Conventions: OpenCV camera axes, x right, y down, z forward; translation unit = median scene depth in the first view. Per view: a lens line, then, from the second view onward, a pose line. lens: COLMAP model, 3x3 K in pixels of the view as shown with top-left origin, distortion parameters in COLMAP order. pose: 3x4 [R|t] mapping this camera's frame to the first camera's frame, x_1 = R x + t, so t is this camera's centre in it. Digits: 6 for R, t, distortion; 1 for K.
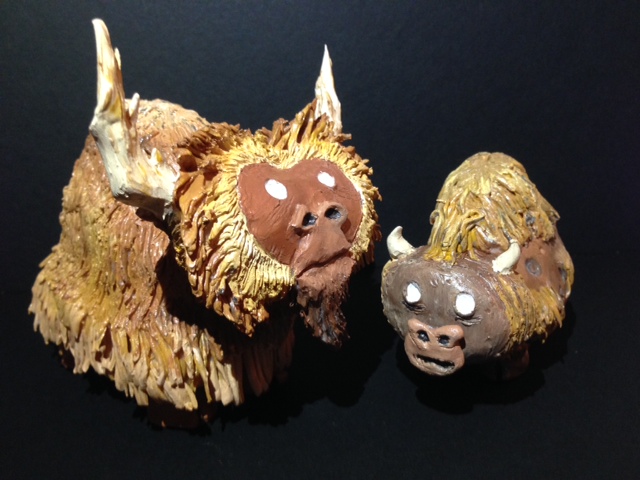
lens RADIAL K [[623.8, 0, 320.0], [0, 623.8, 240.0], [0, 0, 1]] dist [-0.008317, -0.016284]
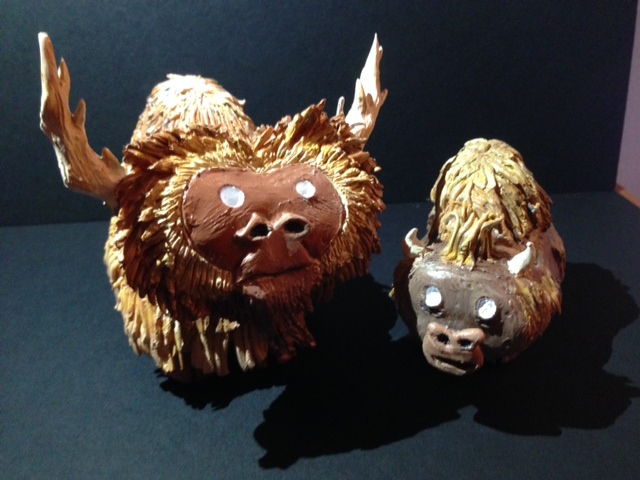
lens RADIAL K [[623.8, 0, 320.0], [0, 623.8, 240.0], [0, 0, 1]] dist [-0.008317, -0.016284]
pose [[0.913966, 0.195117, -0.355802, 0.420801], [-0.150384, 0.977242, 0.149607, -0.179510], [0.376895, -0.083229, 0.922509, 0.107711]]
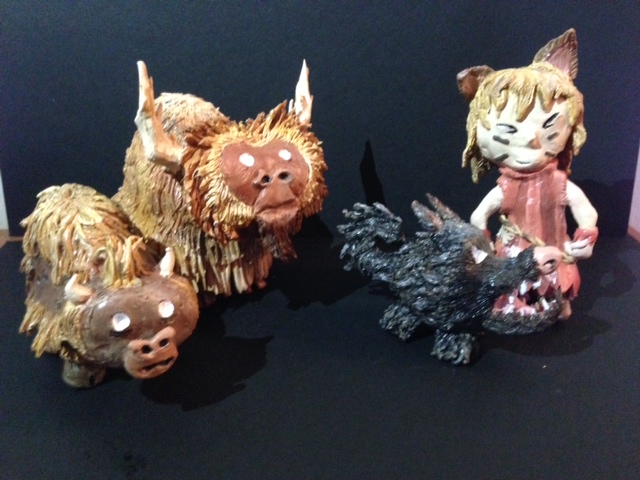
lens RADIAL K [[623.8, 0, 320.0], [0, 623.8, 240.0], [0, 0, 1]] dist [-0.008317, -0.016284]
pose [[0.991136, 0.071153, -0.112192, 0.306771], [-0.064188, 0.995850, 0.064521, 0.010361], [0.116317, -0.056748, 0.991590, -0.587760]]
